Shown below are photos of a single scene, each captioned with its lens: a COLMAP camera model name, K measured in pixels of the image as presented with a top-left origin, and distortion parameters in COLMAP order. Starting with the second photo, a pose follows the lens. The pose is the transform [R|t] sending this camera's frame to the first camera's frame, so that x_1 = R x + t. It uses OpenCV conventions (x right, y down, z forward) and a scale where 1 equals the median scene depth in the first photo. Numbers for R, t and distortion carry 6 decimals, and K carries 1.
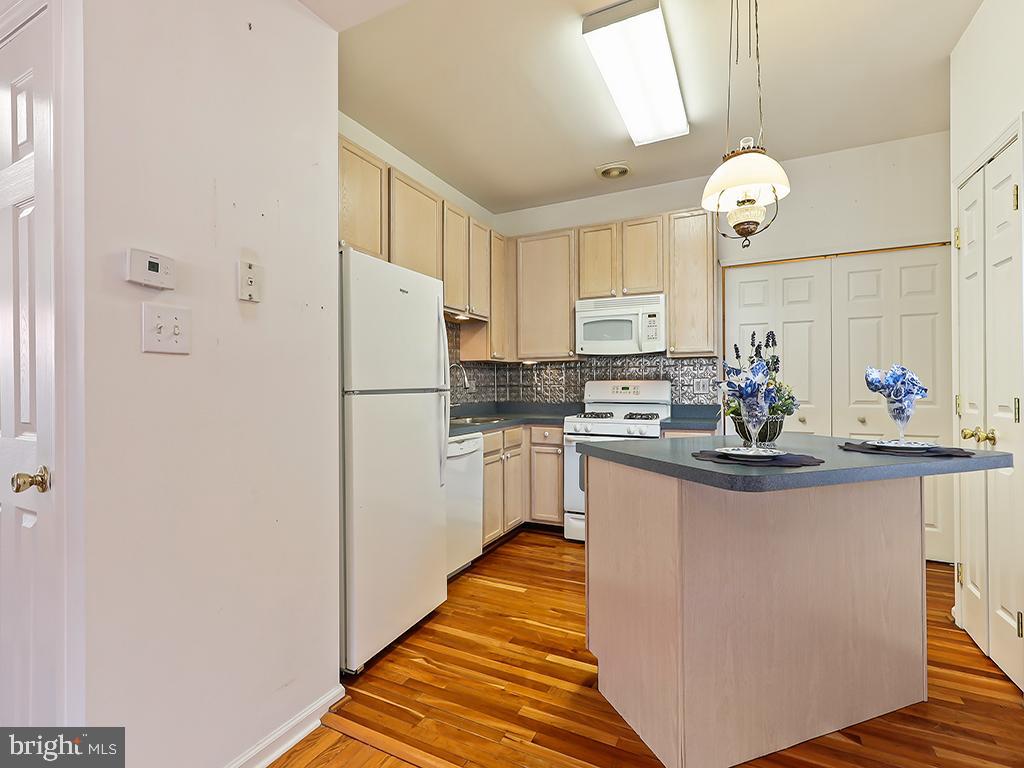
lens RADIAL K [[480.3, 0, 510.9], [0, 480.3, 383.2], [0, 0, 1]] dist [-0.004150, -0.000070]
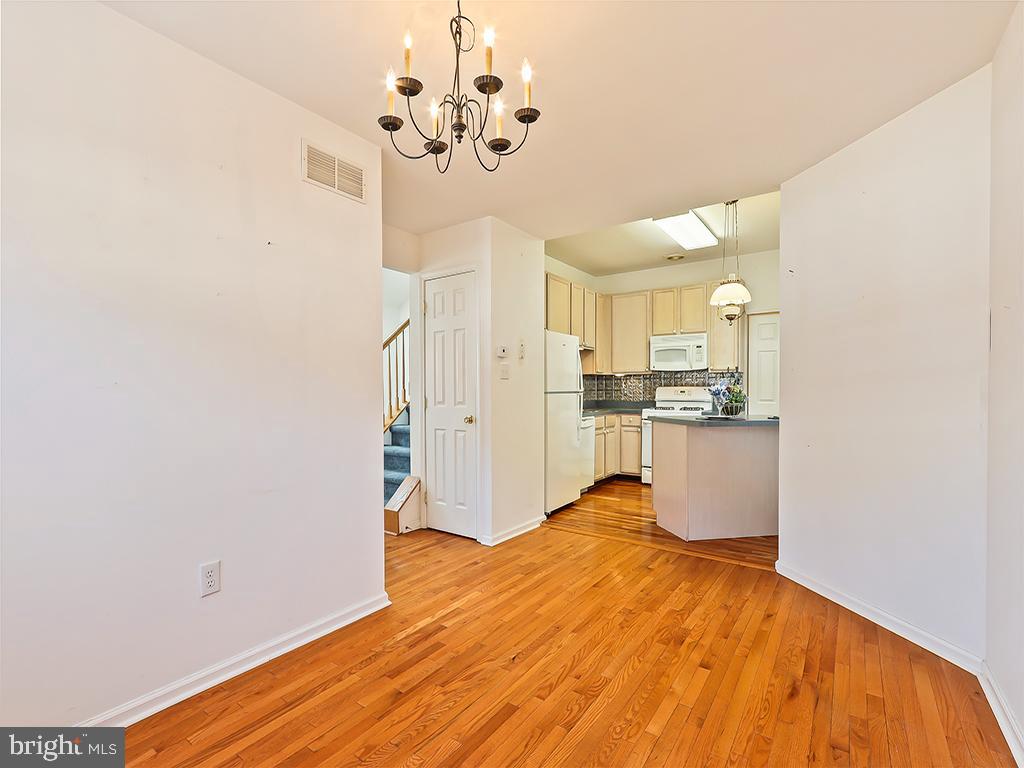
lens RADIAL K [[480.3, 0, 509.5], [0, 480.3, 394.0], [0, 0, 1]] dist [-0.004150, -0.000070]
pose [[0.987265, 0.004443, -0.159021, -0.074124], [-0.002060, 0.999883, 0.015146, -0.004869], [0.159070, -0.014625, 0.987159, -0.670257]]
